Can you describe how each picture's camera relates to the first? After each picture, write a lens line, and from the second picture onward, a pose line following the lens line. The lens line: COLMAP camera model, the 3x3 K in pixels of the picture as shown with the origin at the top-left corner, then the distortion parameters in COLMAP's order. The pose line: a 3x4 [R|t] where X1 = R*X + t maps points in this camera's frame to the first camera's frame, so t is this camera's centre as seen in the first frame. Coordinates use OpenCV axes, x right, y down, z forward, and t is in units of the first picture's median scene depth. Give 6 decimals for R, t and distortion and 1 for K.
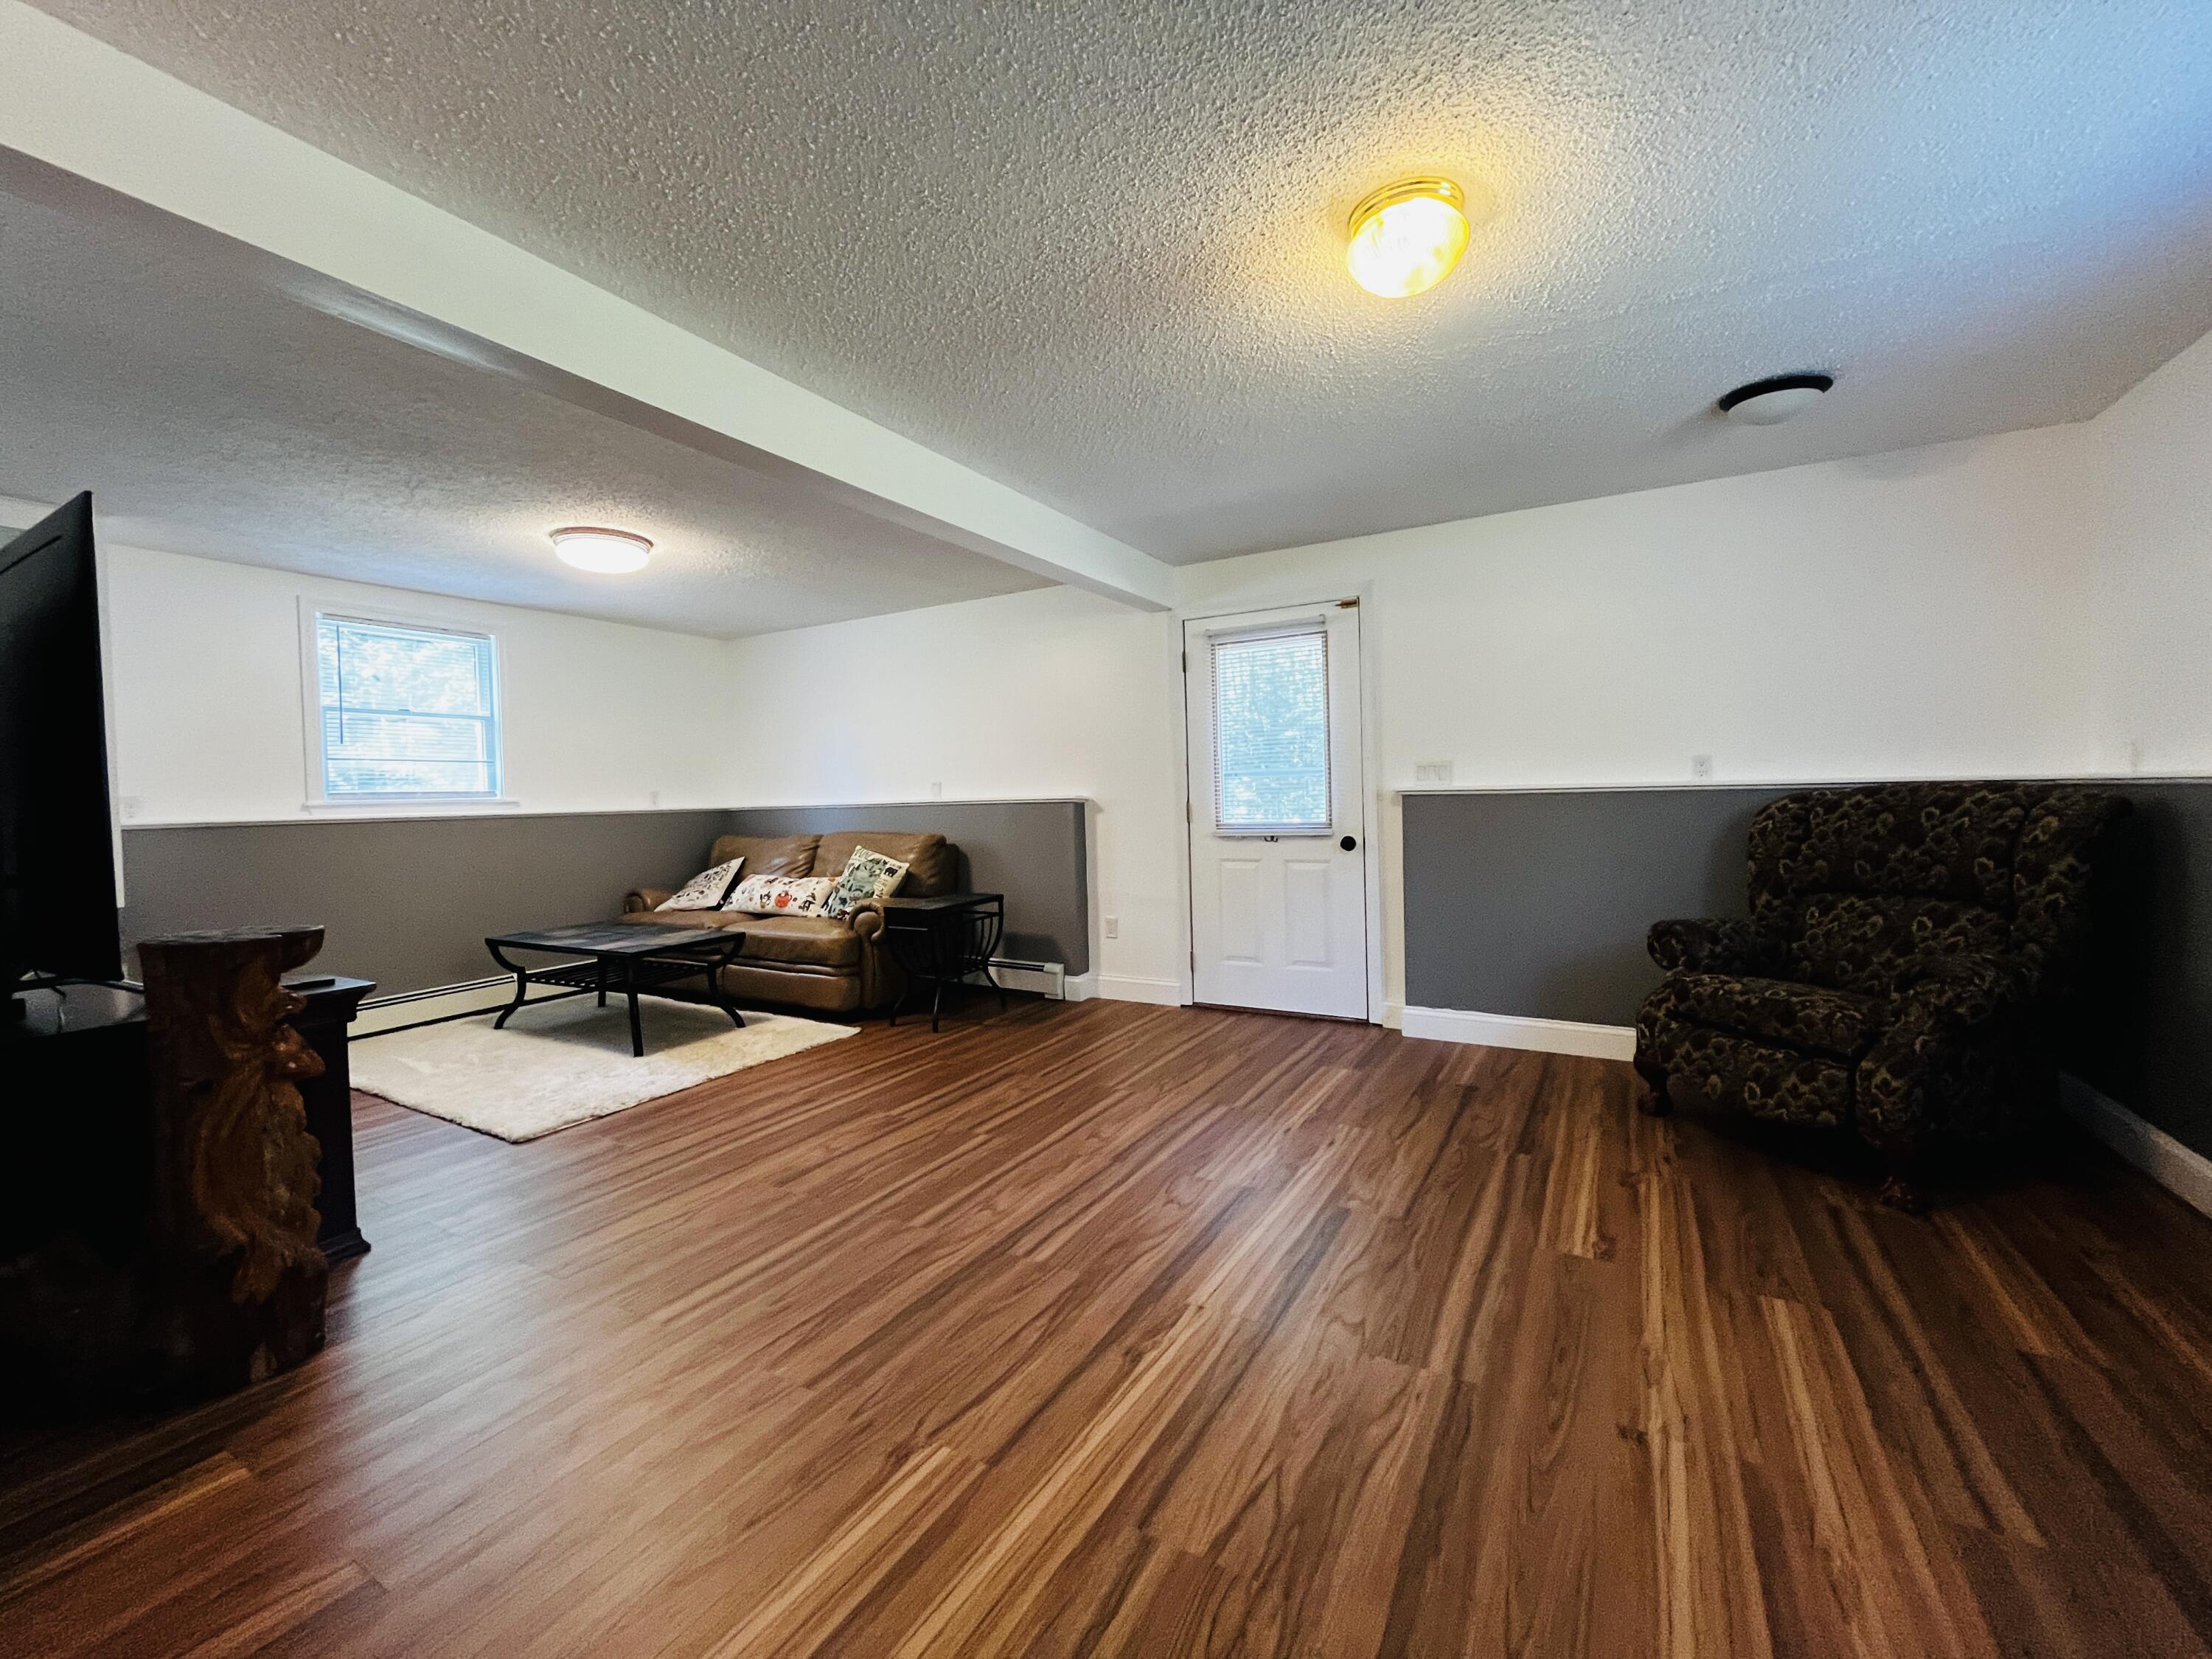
lens RADIAL K [[888.1, 0, 1105.1], [0, 888.1, 817.2], [0, 0, 1]] dist [-0.001458, 0.000215]
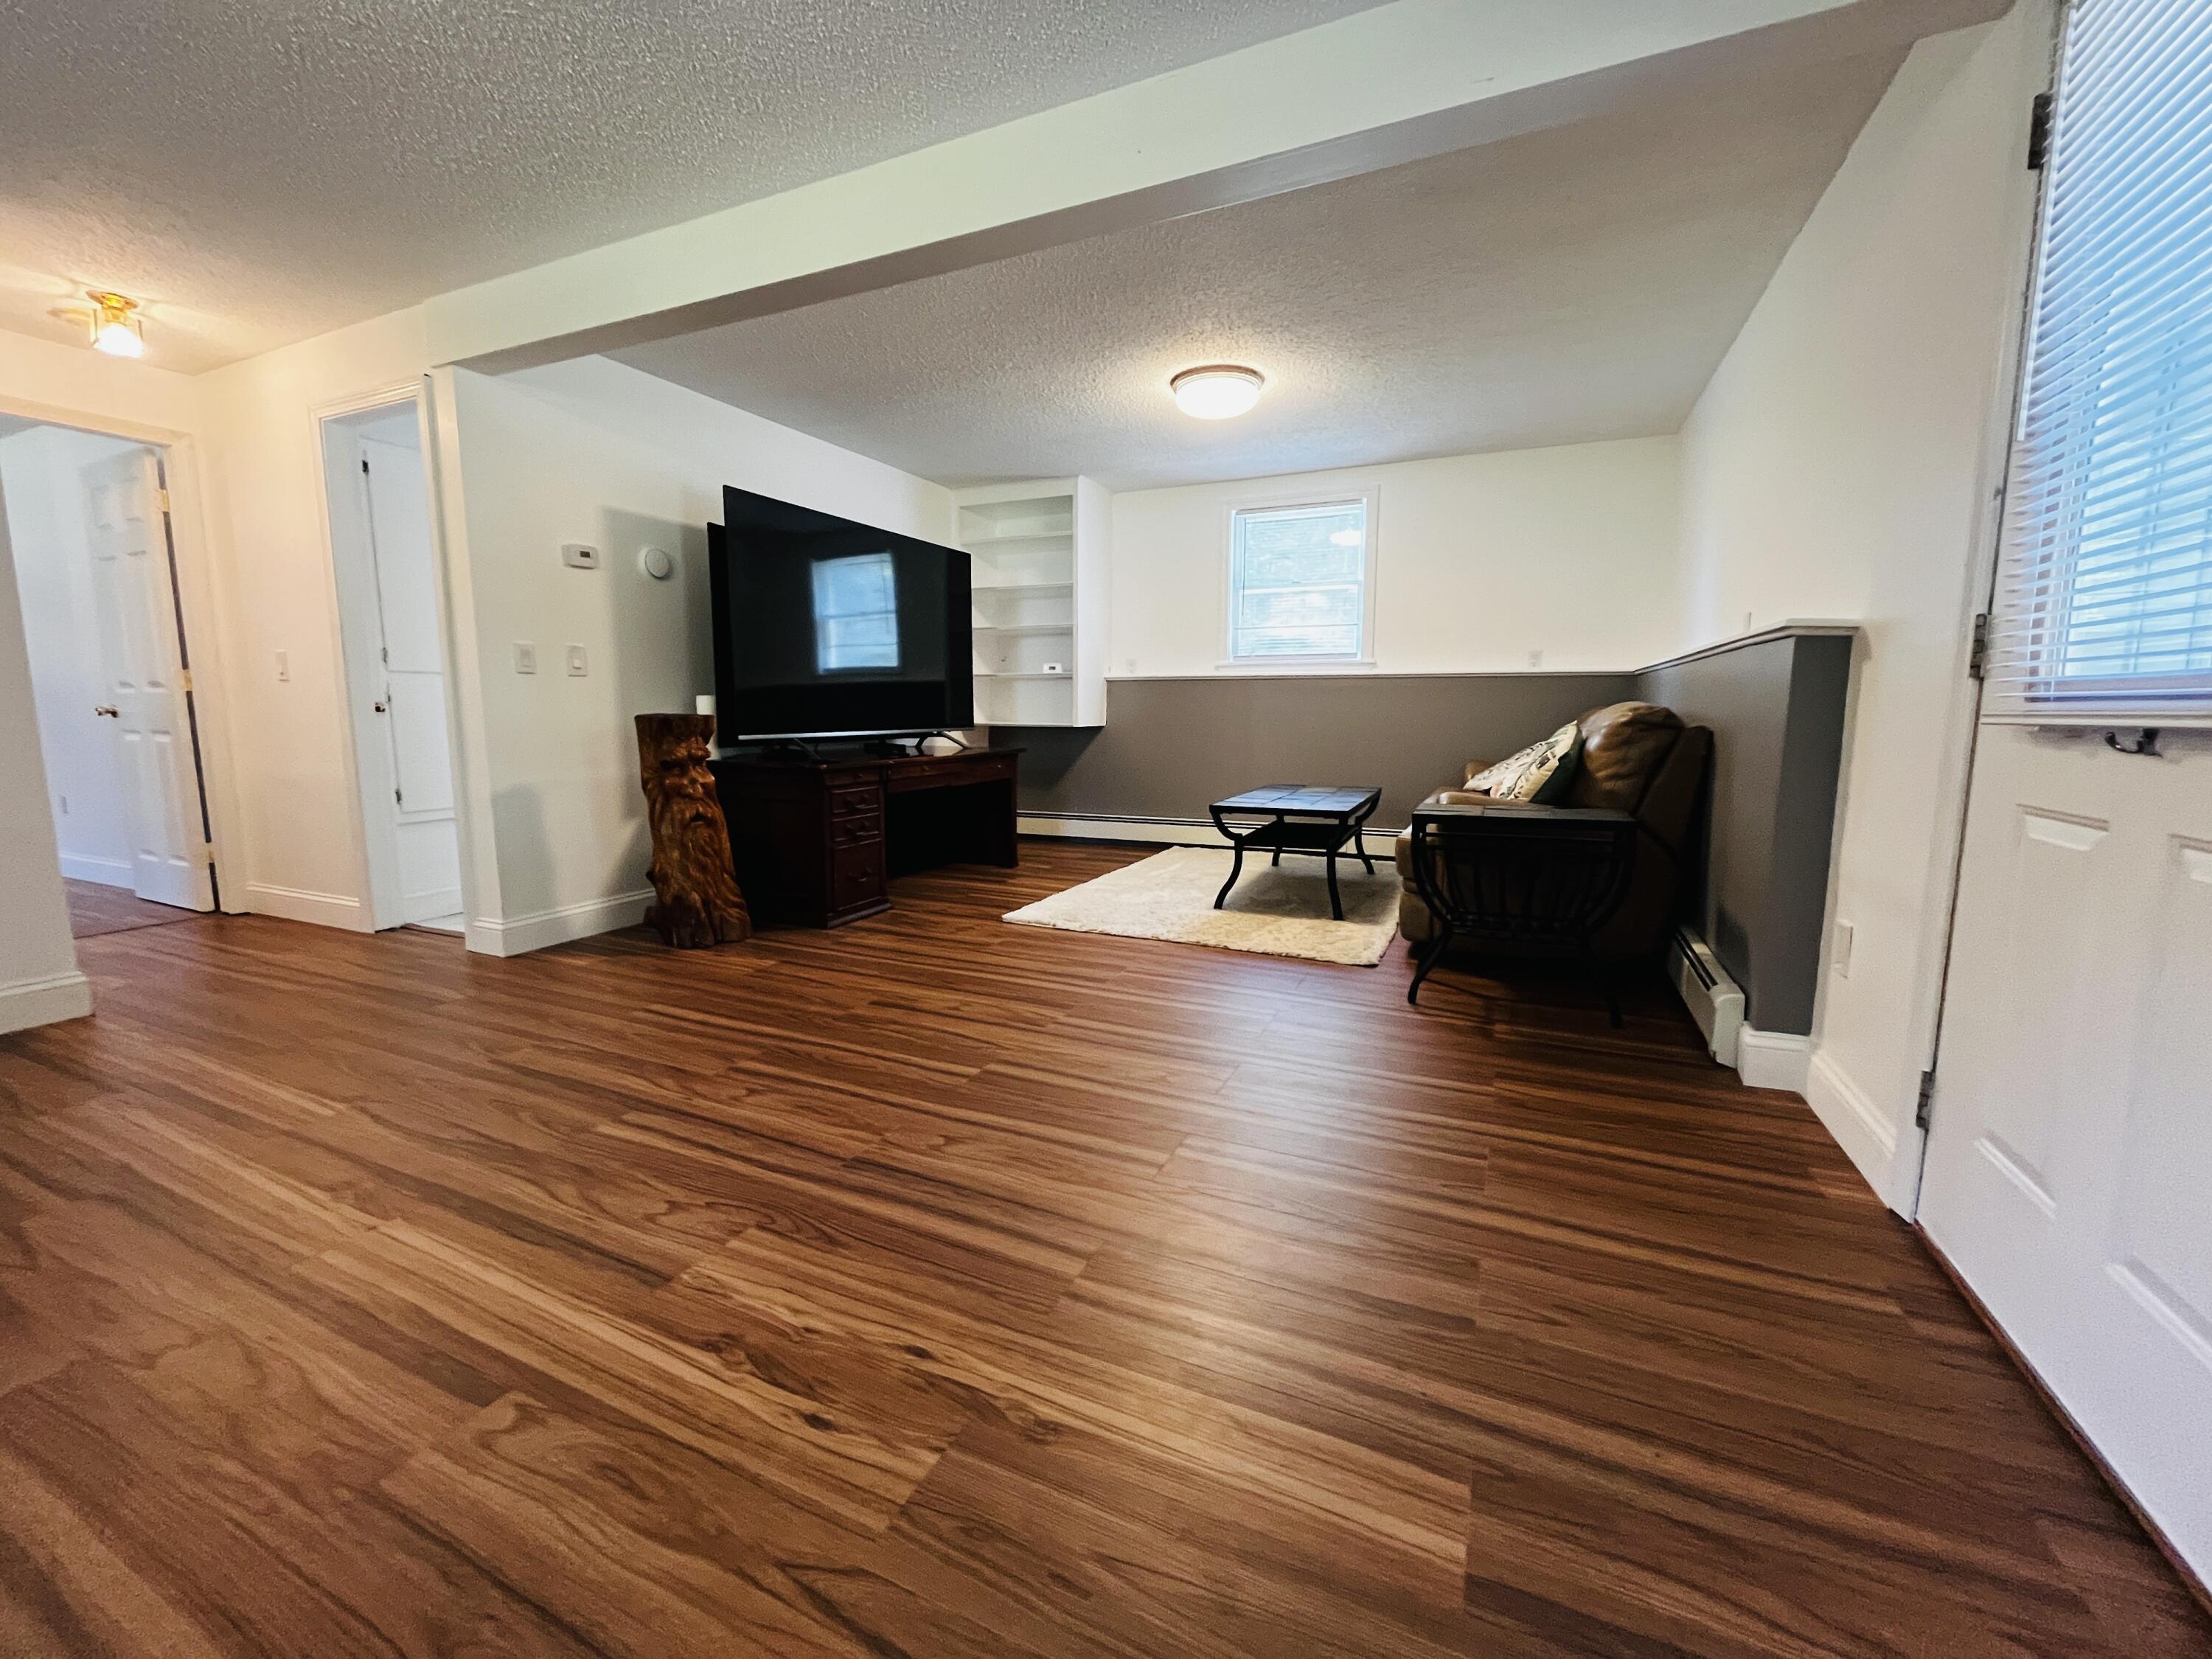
lens RADIAL K [[888.1, 0, 1105.1], [0, 888.1, 817.2], [0, 0, 1]] dist [-0.001458, 0.000215]
pose [[0.091572, 0.151661, -0.984182, 0.670064], [-0.025132, 0.988371, 0.149969, 0.025893], [0.995481, 0.011001, 0.094318, 1.160989]]
